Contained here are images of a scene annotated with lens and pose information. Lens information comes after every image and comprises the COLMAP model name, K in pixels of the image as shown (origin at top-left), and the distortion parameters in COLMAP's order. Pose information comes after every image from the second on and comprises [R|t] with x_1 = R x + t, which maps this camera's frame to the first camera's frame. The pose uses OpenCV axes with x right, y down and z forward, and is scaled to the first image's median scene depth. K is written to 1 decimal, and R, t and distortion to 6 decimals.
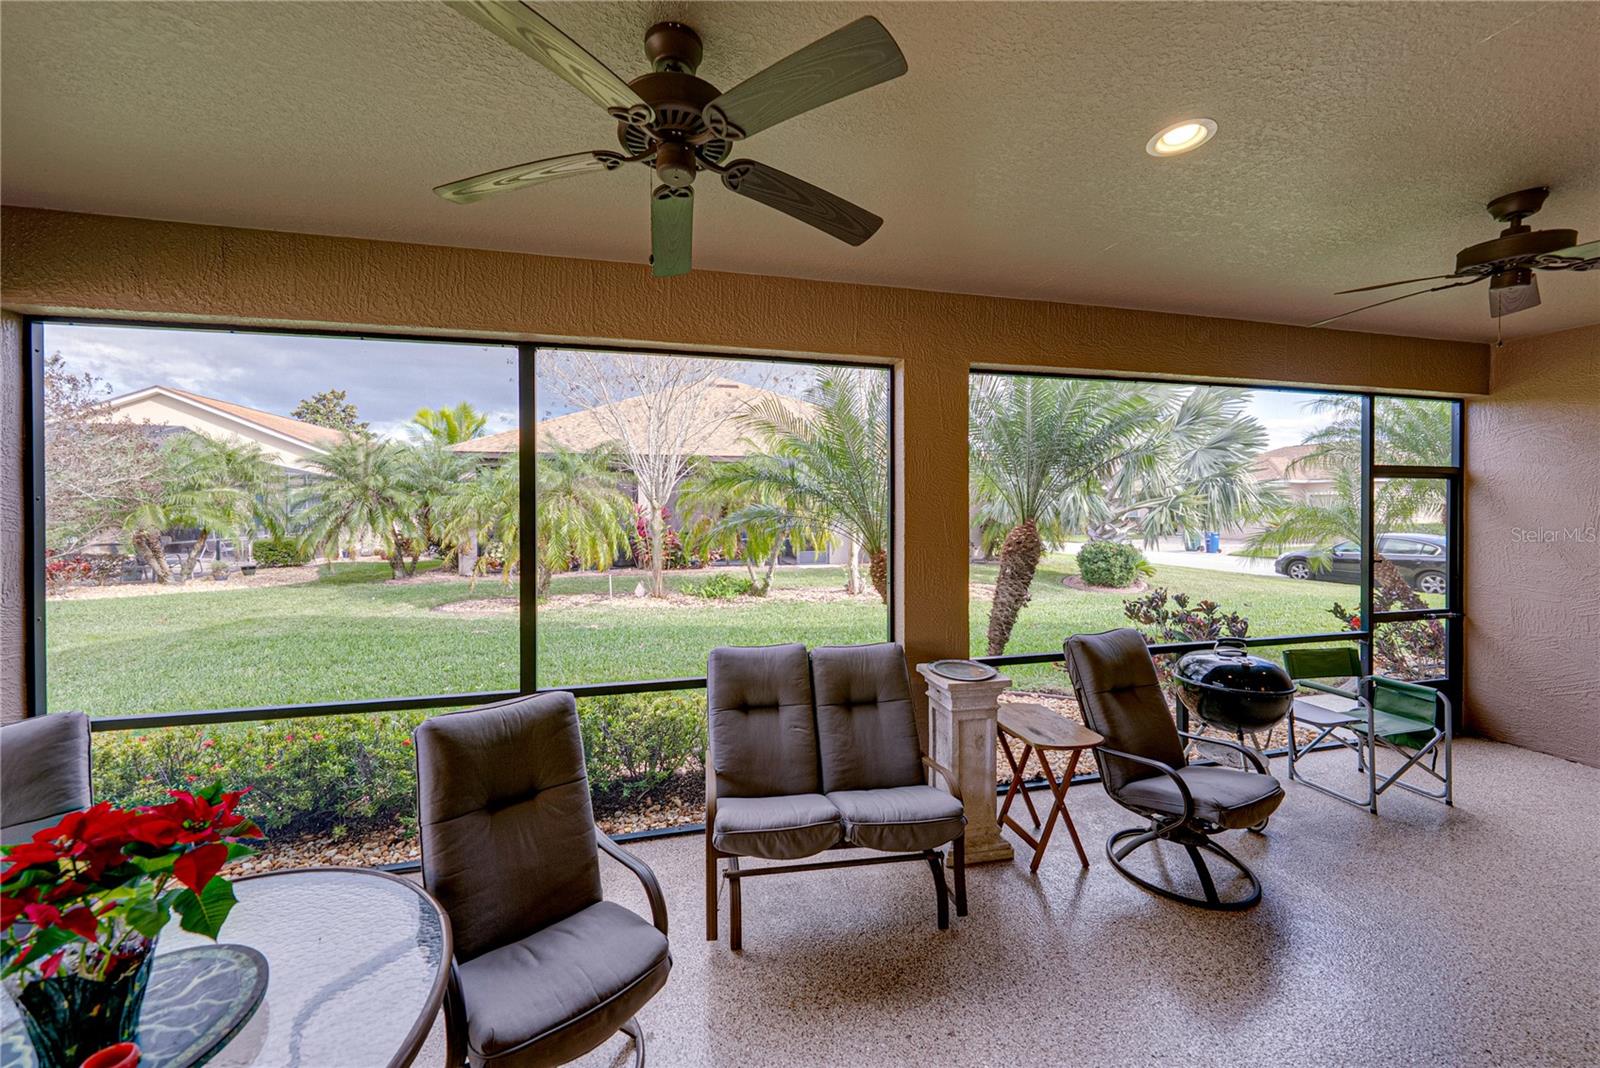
lens RADIAL K [[575.6, 0, 780.3], [0, 575.6, 509.0], [0, 0, 1]] dist [-0.002022, -0.000049]
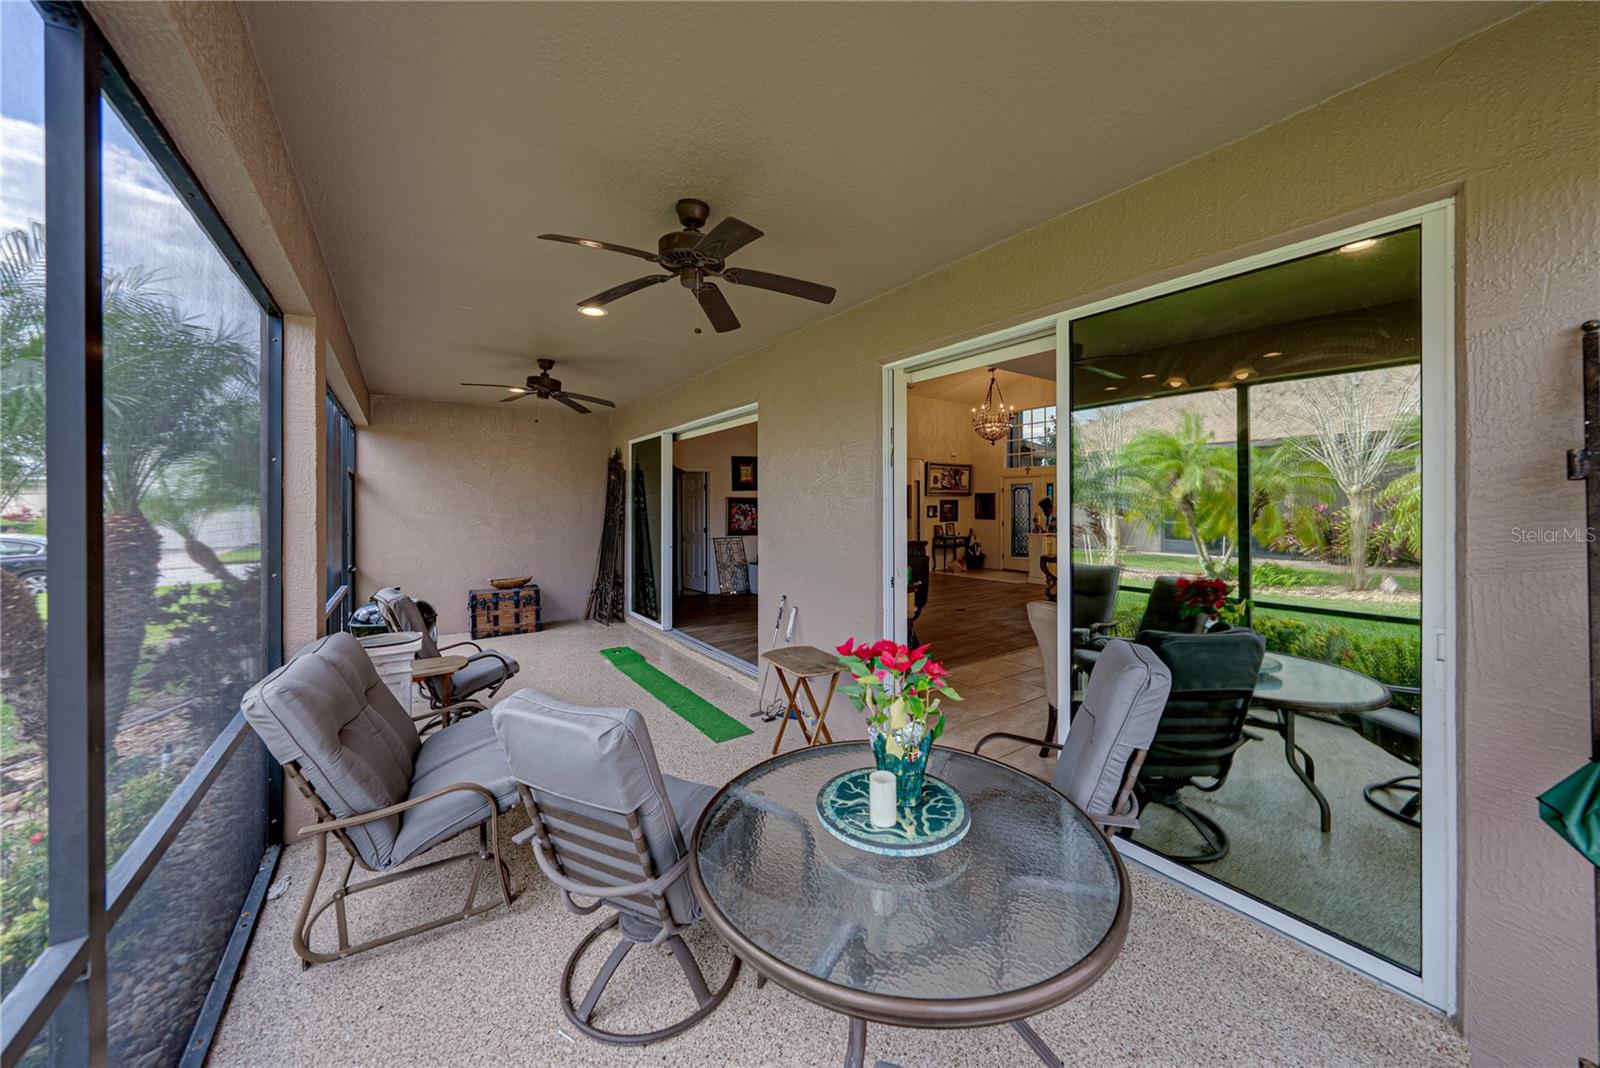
lens RADIAL K [[555.6, 0, 805.9], [0, 555.6, 502.5], [0, 0, 1]] dist [-0.000689, -0.000010]
pose [[-0.372960, 0.005130, 0.927833, -0.917402], [0.010848, 0.999940, -0.001168, 0.036439], [-0.927784, 0.009629, -0.372994, 0.653891]]
